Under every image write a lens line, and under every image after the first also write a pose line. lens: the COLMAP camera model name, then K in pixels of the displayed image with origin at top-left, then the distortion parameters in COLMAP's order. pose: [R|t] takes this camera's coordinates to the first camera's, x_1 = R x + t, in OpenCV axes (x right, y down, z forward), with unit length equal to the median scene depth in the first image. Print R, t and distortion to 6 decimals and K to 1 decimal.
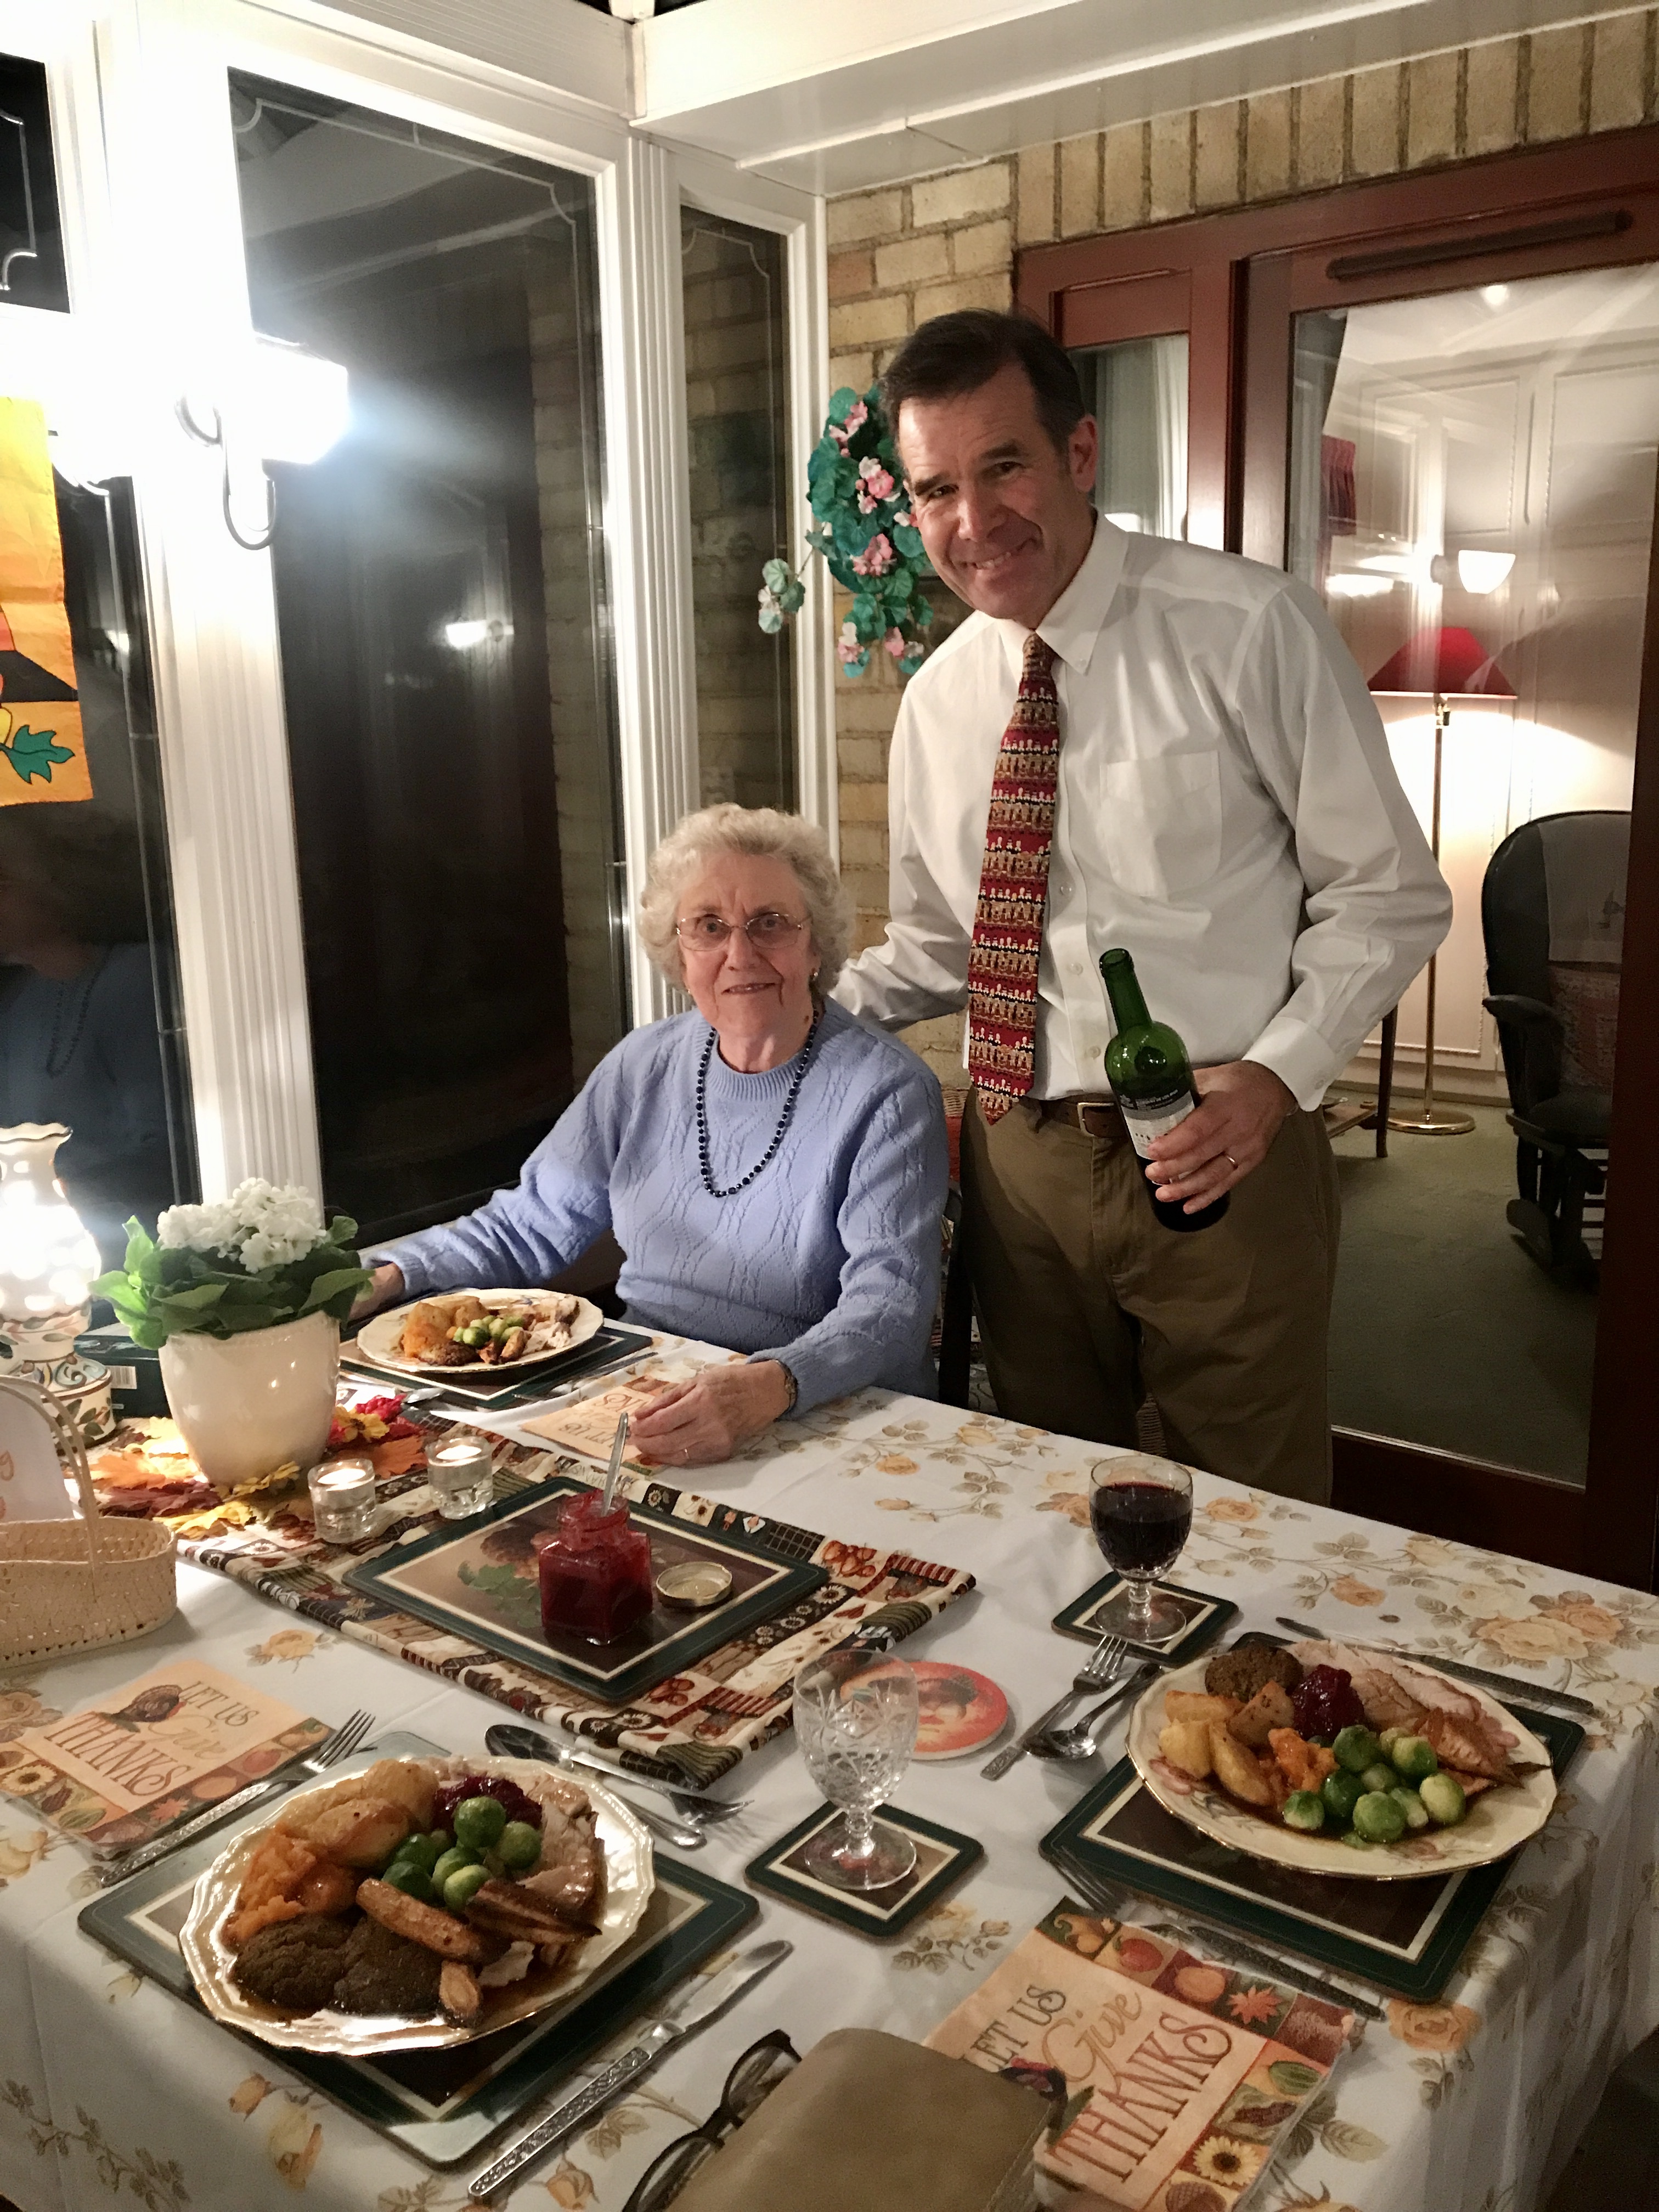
lens RADIAL K [[1808.6, 0, 826.4], [0, 1808.6, 1115.4], [0, 0, 1]] dist [0.014317, 0.000302]
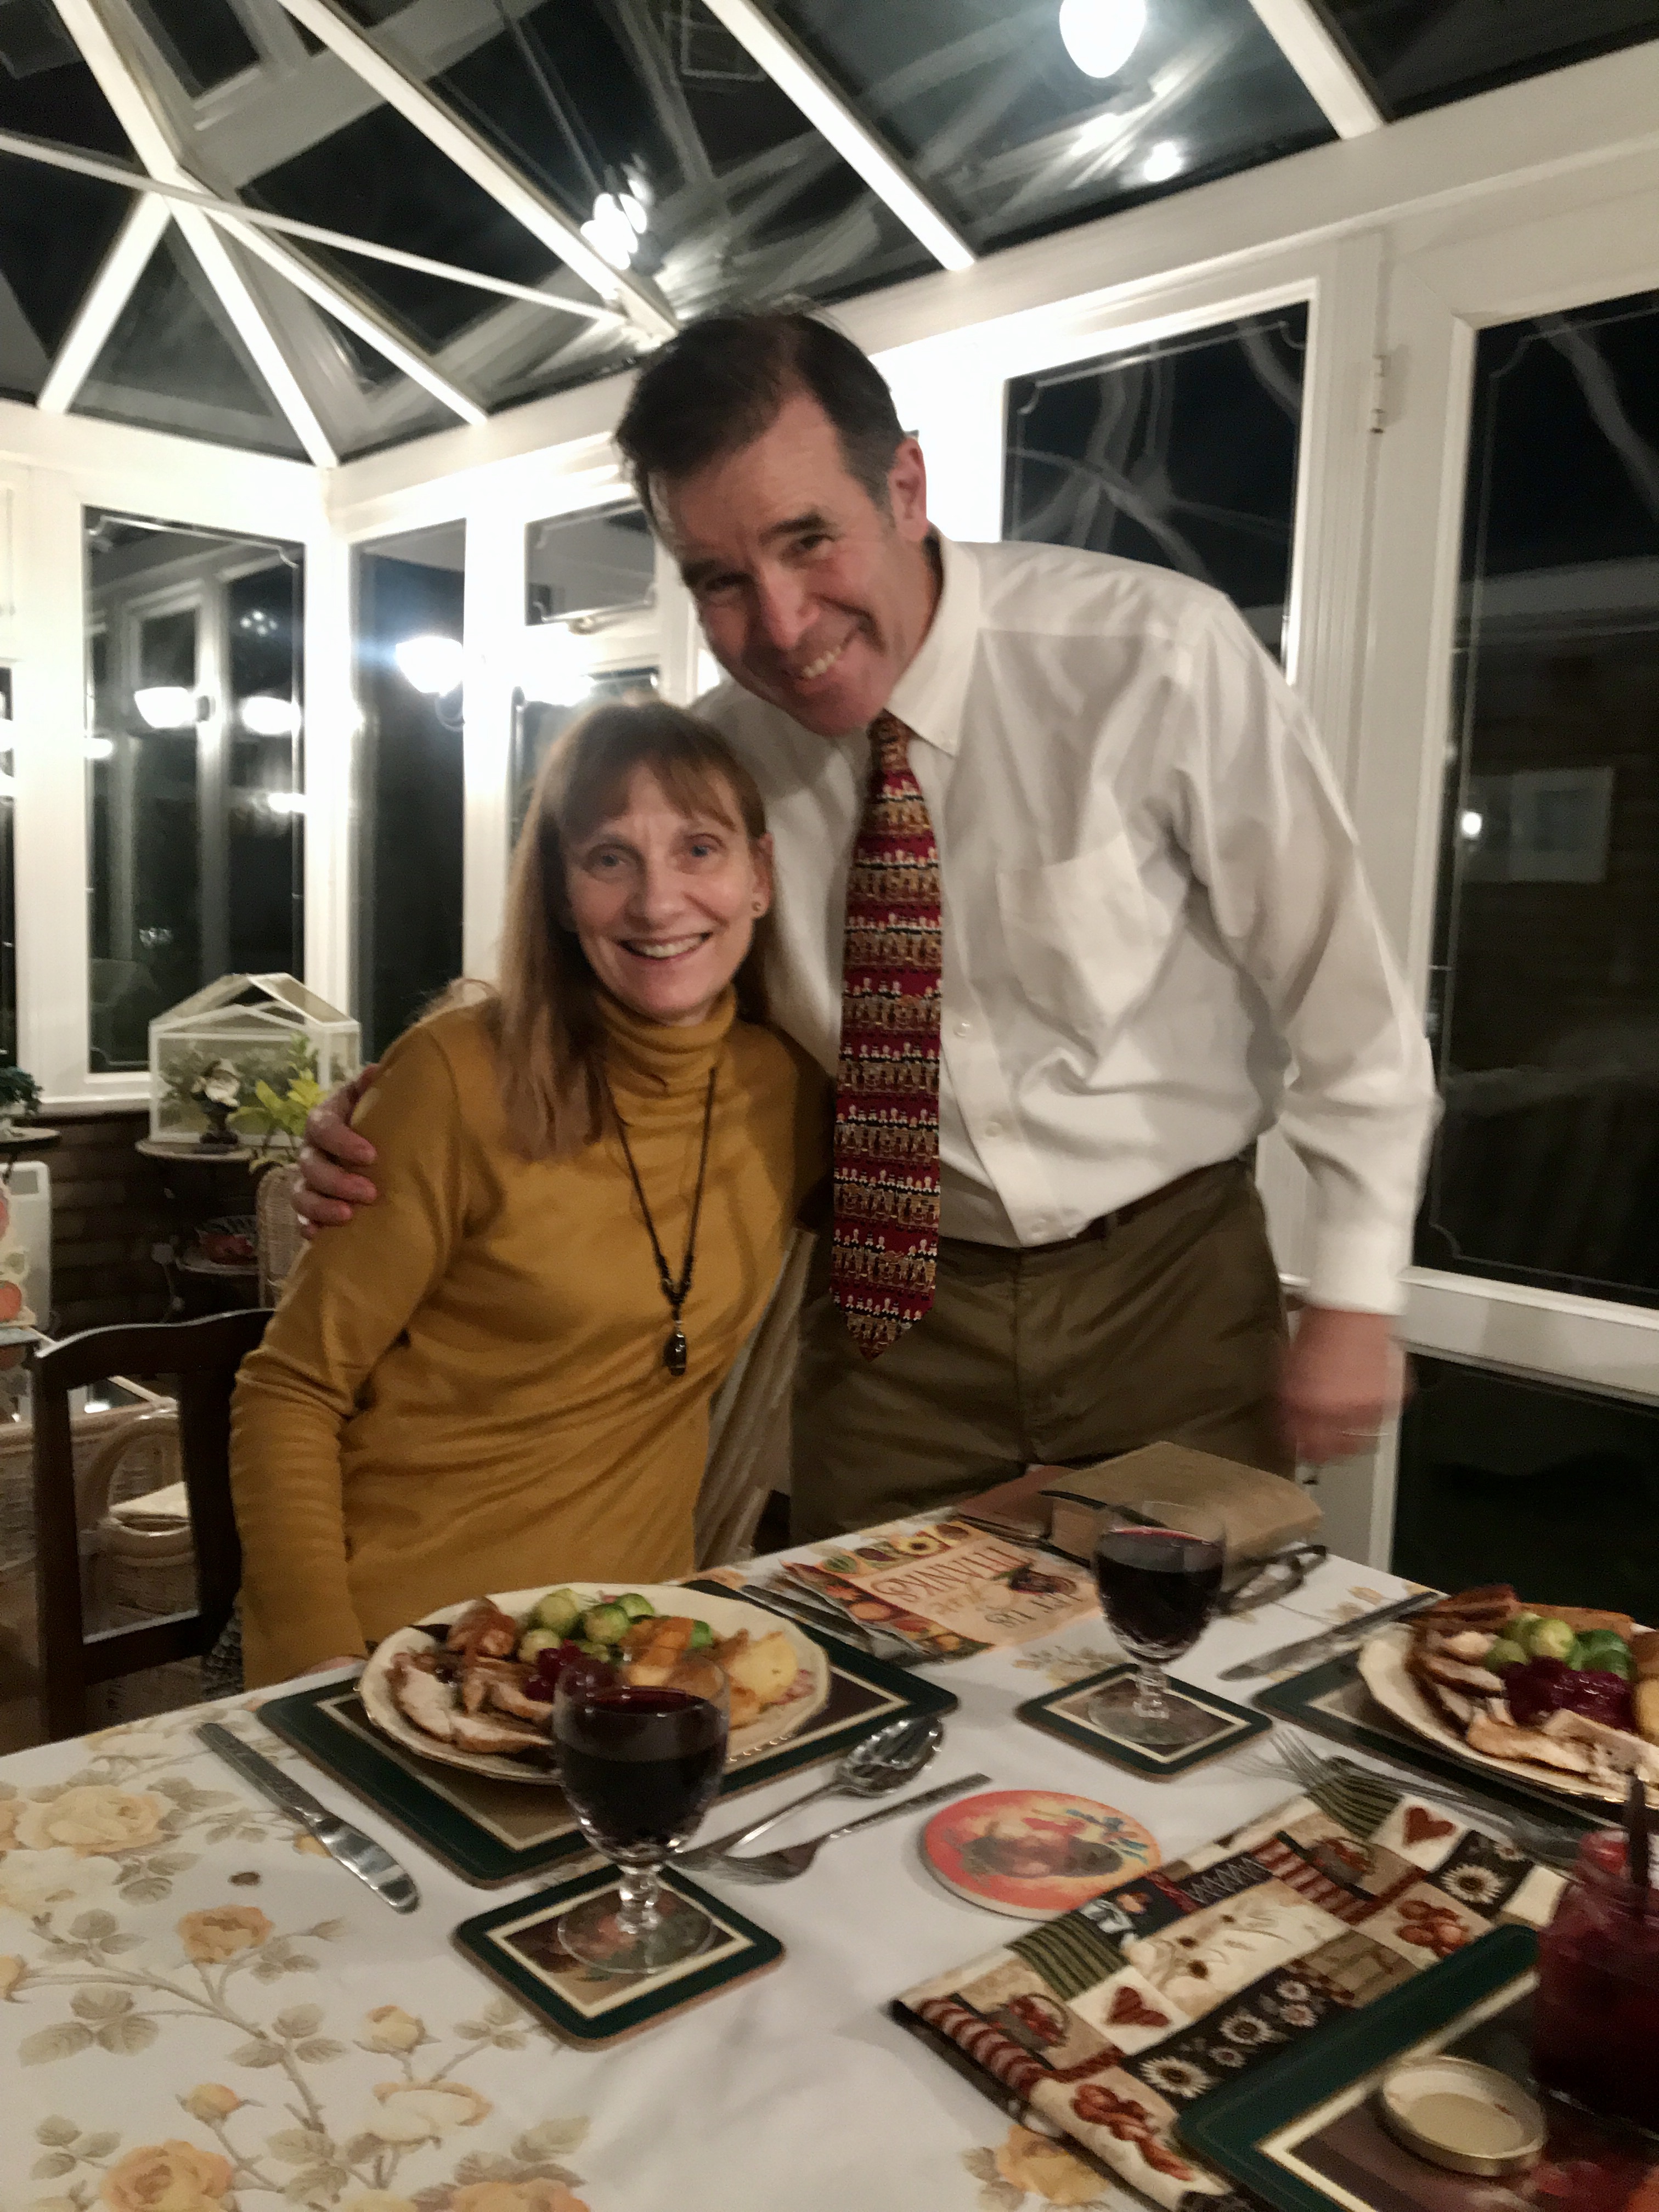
lens RADIAL K [[1808.6, 0, 831.5], [0, 1808.6, 1107.7], [0, 0, 1]] dist [0.014317, 0.000302]
pose [[-0.980826, -0.028246, 0.192830, 0.003306], [0.032041, 0.952606, 0.302513, -0.080275], [-0.192236, 0.302891, -0.933436, 0.784017]]
